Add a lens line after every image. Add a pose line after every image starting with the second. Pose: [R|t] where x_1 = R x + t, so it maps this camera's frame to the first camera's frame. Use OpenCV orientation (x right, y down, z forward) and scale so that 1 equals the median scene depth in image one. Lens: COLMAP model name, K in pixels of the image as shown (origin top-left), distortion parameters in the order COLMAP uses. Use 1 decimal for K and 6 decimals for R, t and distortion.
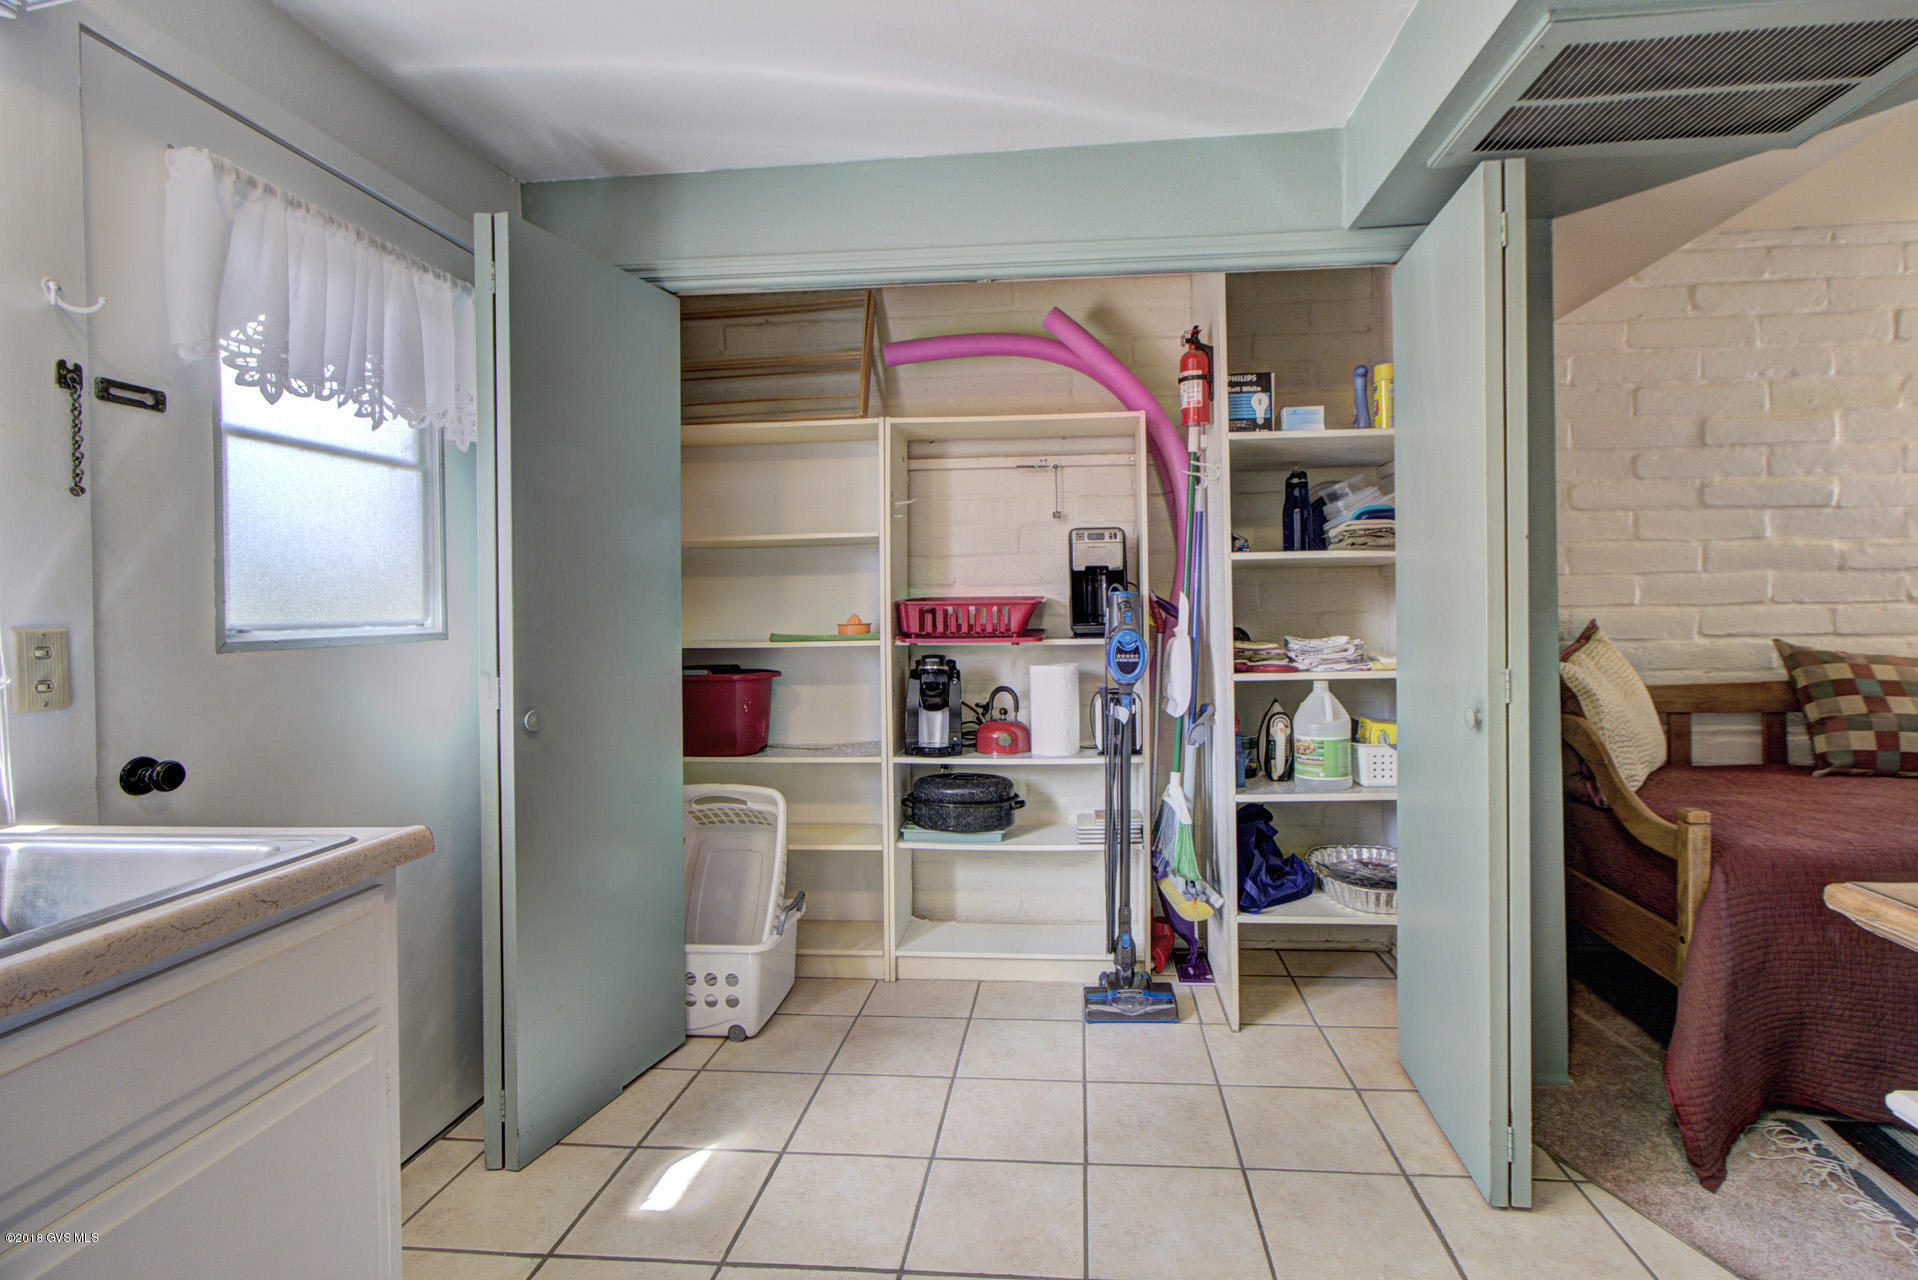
lens RADIAL K [[879.8, 0, 1020.8], [0, 879.8, 604.0], [0, 0, 1]] dist [-0.001115, -0.000657]
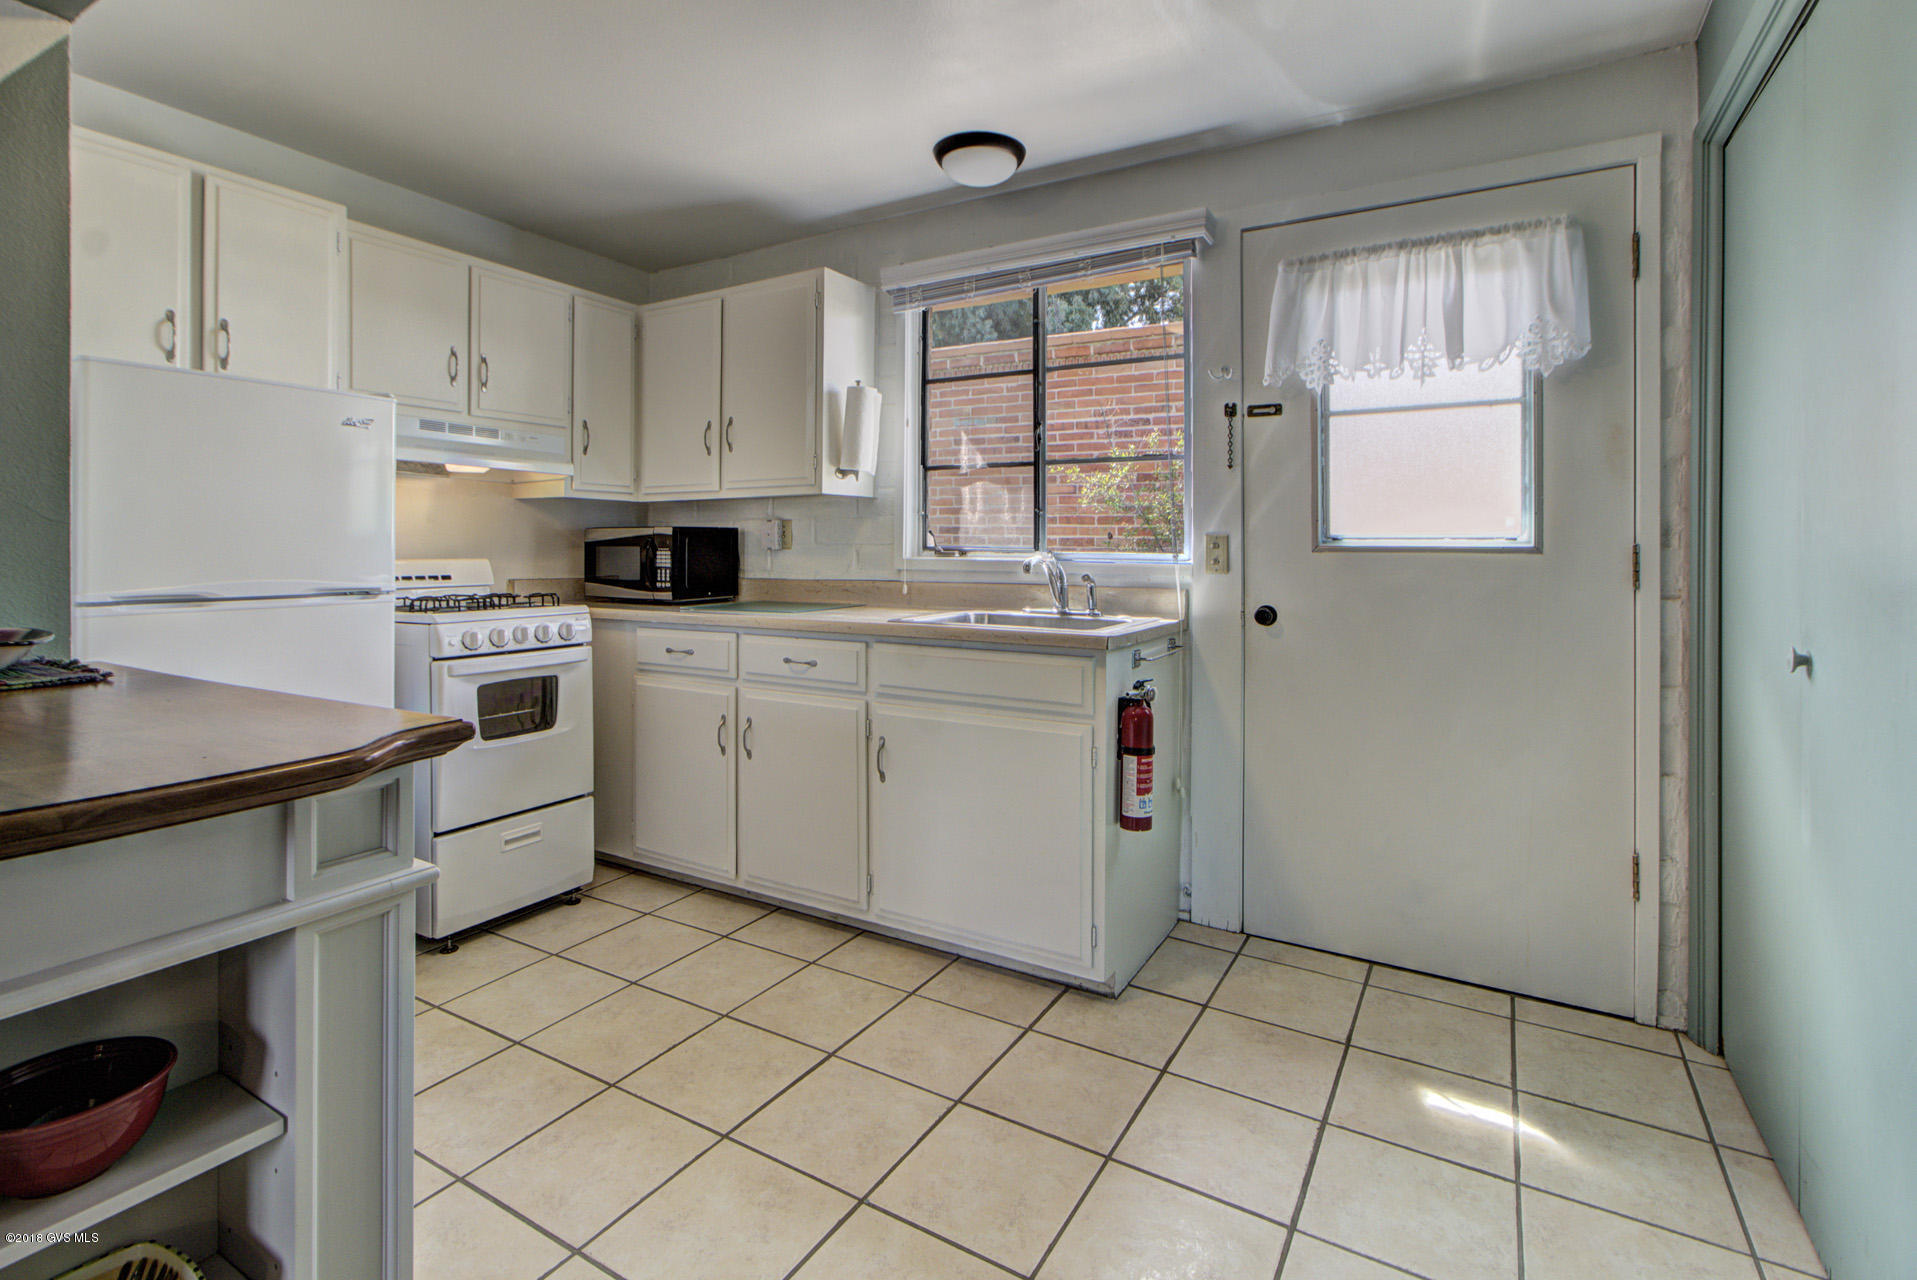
lens RADIAL K [[907.8, 0, 939.2], [0, 907.8, 545.8], [0, 0, 1]] dist [0.000767, 0.000392]
pose [[-0.465357, 0.013870, -0.885014, 0.692968], [0.001537, 0.999888, 0.014862, 0.013757], [0.885122, 0.005556, -0.465326, 0.876640]]
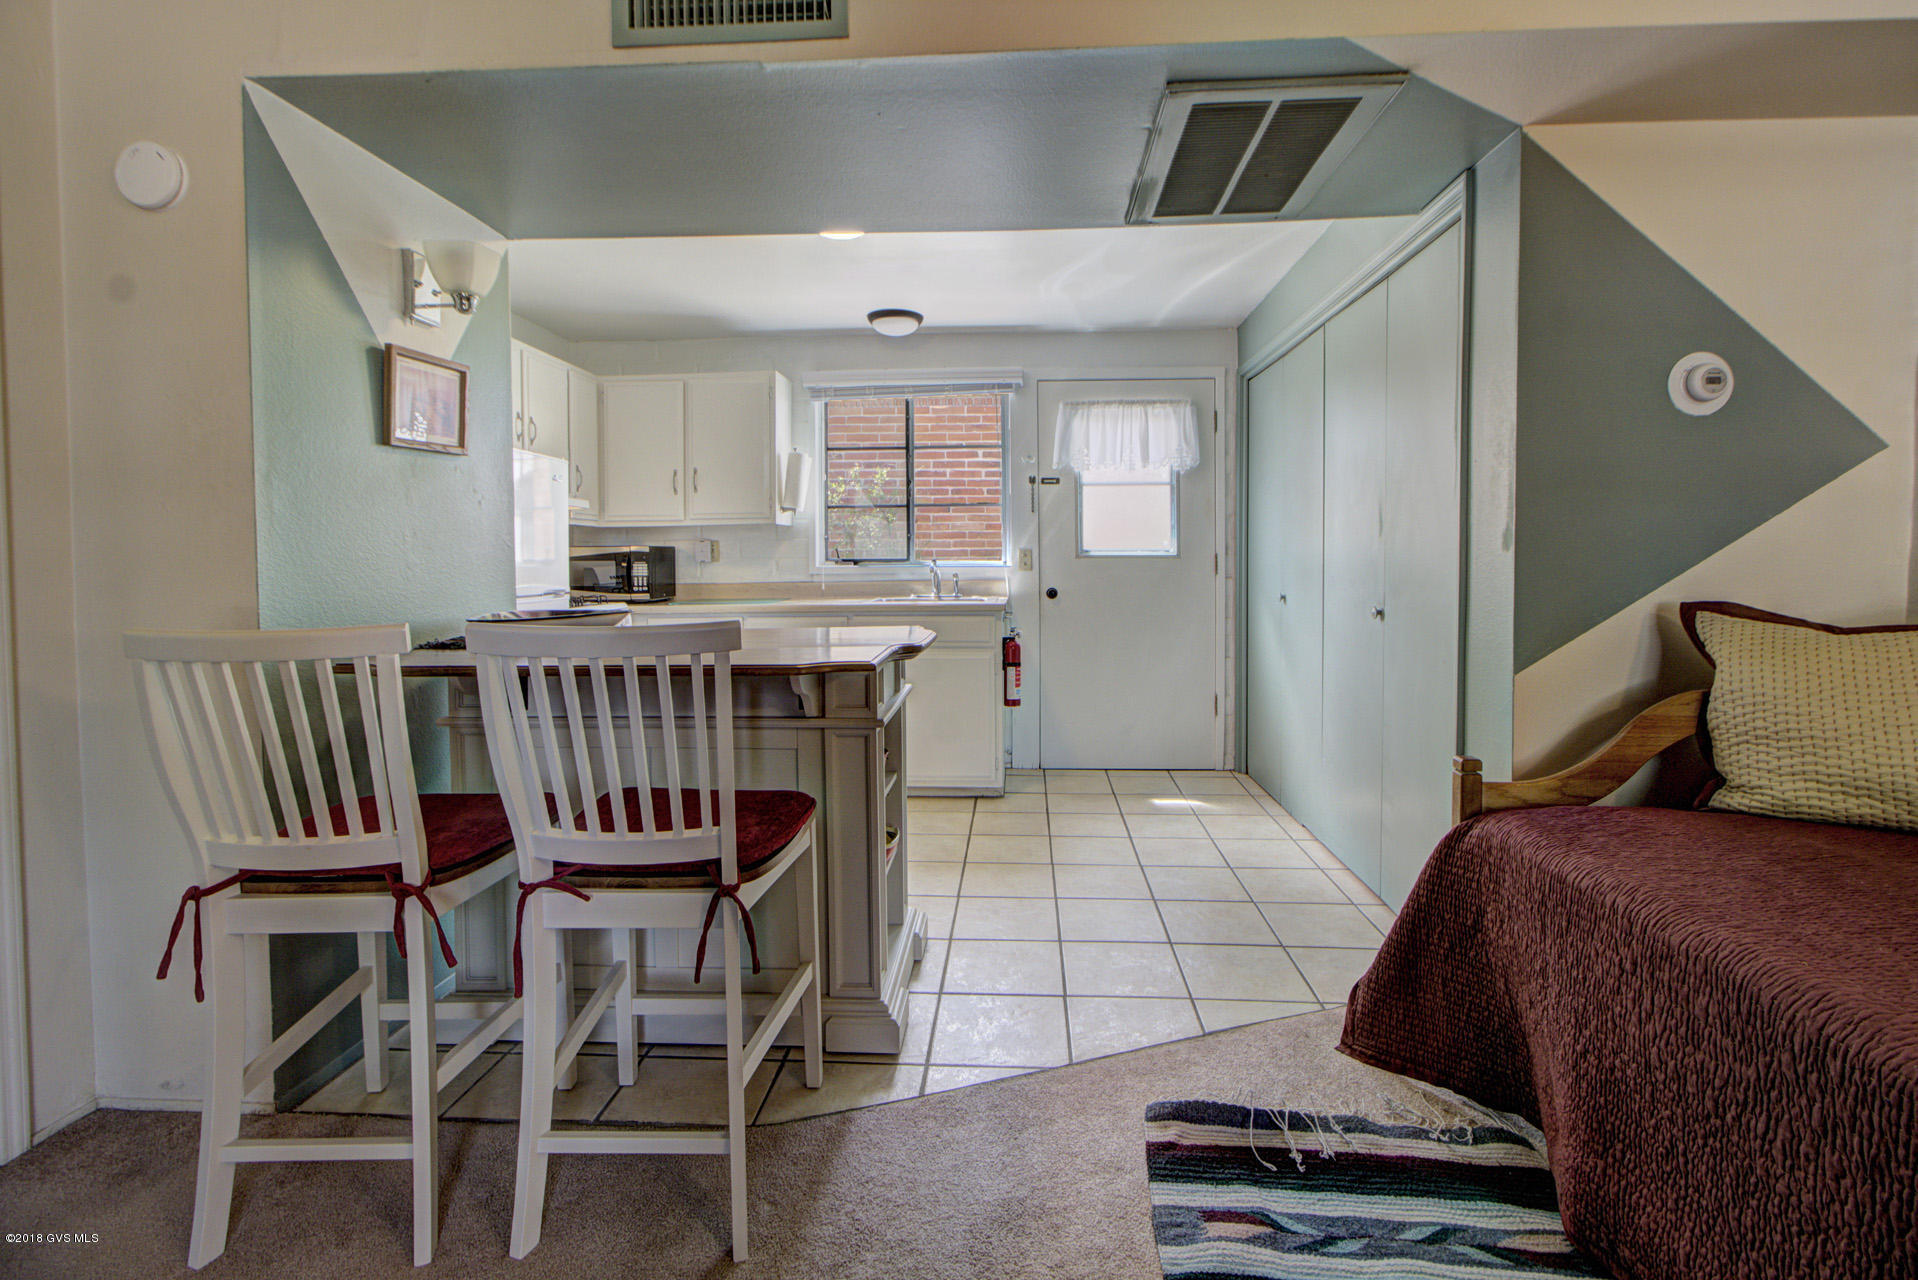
lens RADIAL K [[914.4, 0, 951.9], [0, 914.4, 580.2], [0, 0, 1]] dist [0.002631, 0.000674]
pose [[-0.007340, 0.041241, -0.999122, 1.732949], [0.005103, 0.999138, 0.041204, -0.002136], [0.999960, -0.004796, -0.007545, 0.439045]]
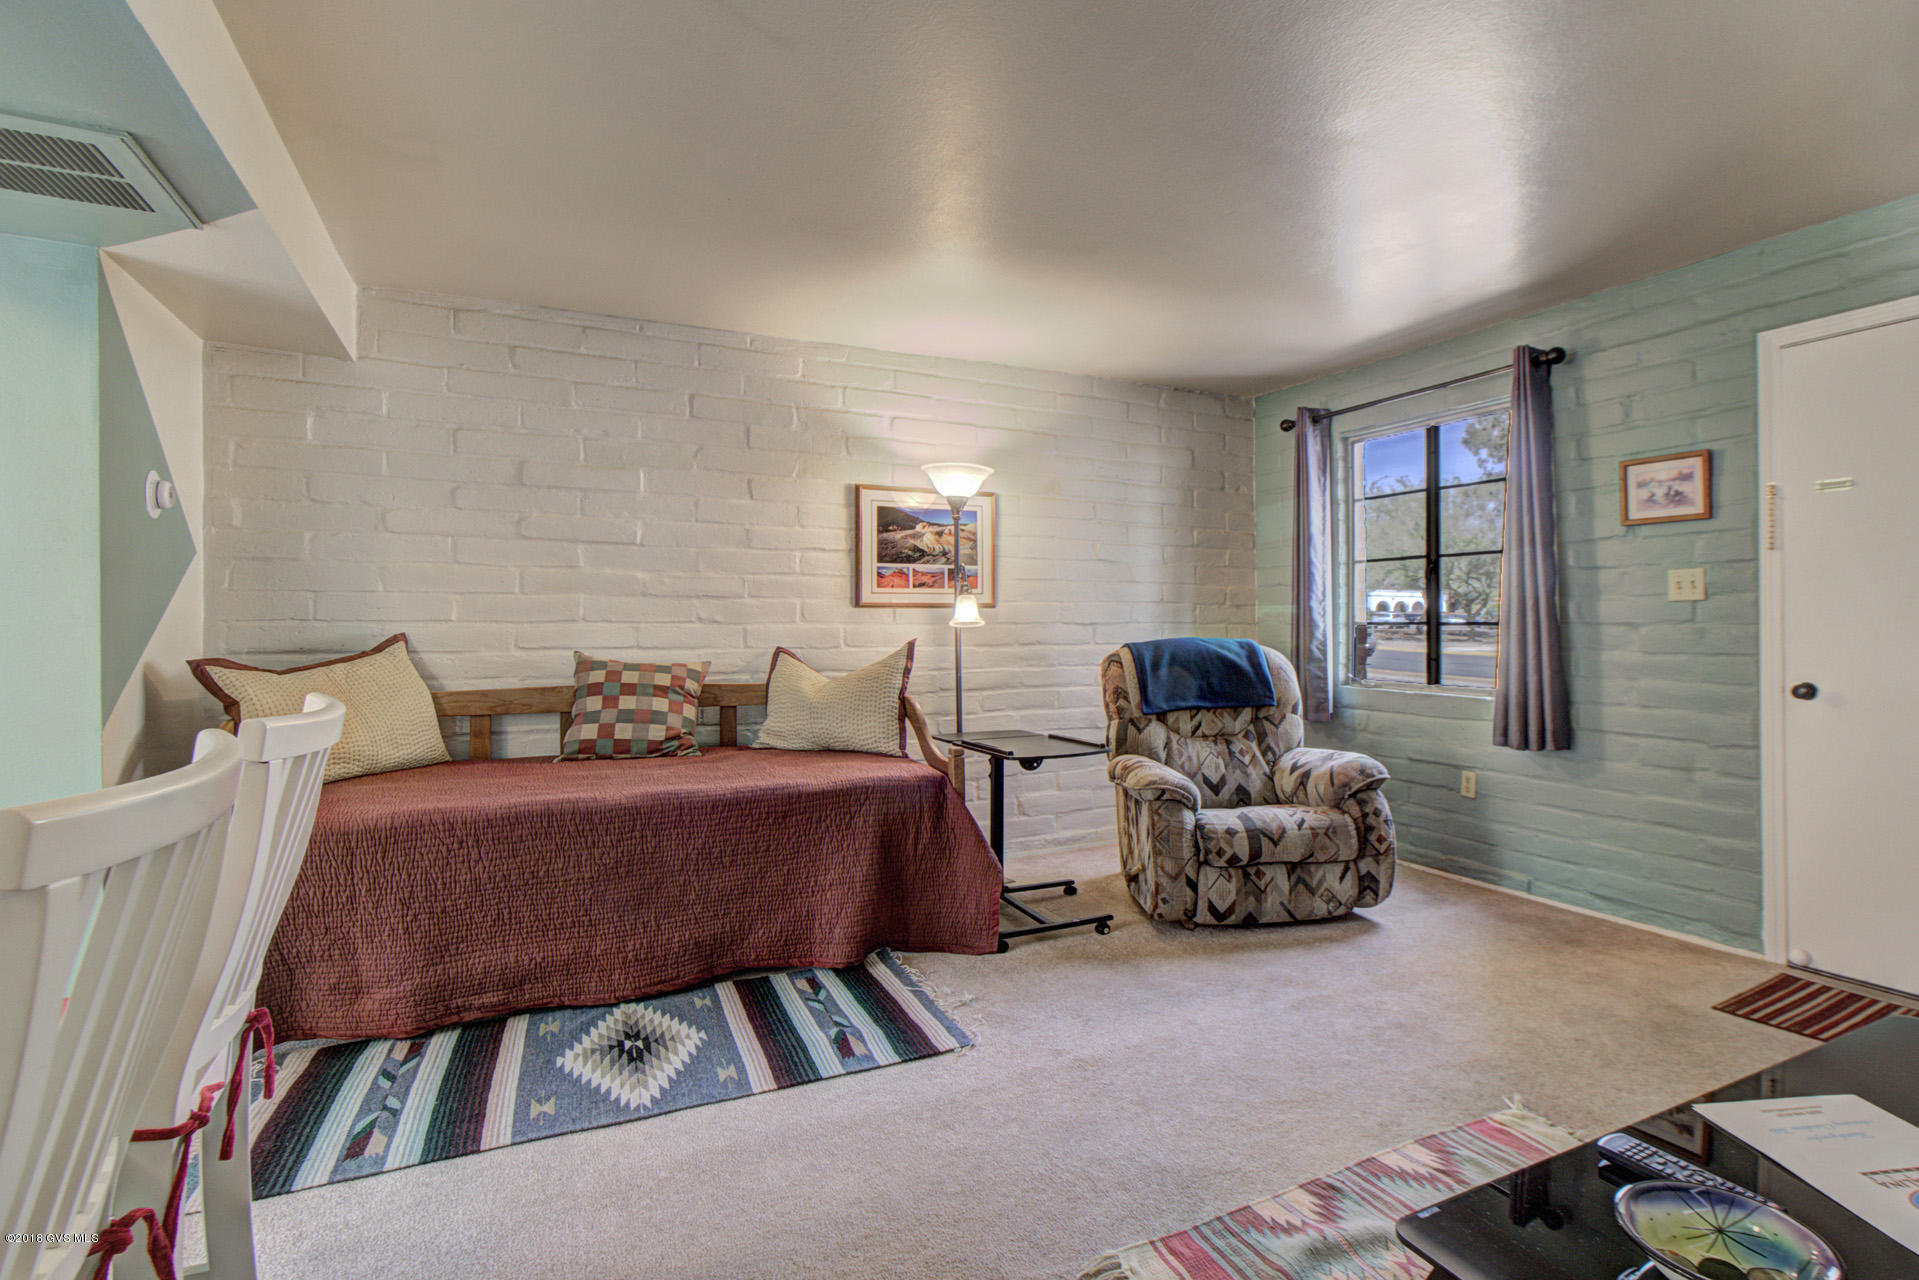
lens RADIAL K [[893.0, 0, 1049.3], [0, 893.0, 623.2], [0, 0, 1]] dist [-0.003725, 0.000149]
pose [[0.835335, 0.017606, 0.549459, 1.063017], [-0.014997, 0.999845, -0.009238, 0.004543], [-0.549537, -0.000523, 0.835469, -0.552203]]
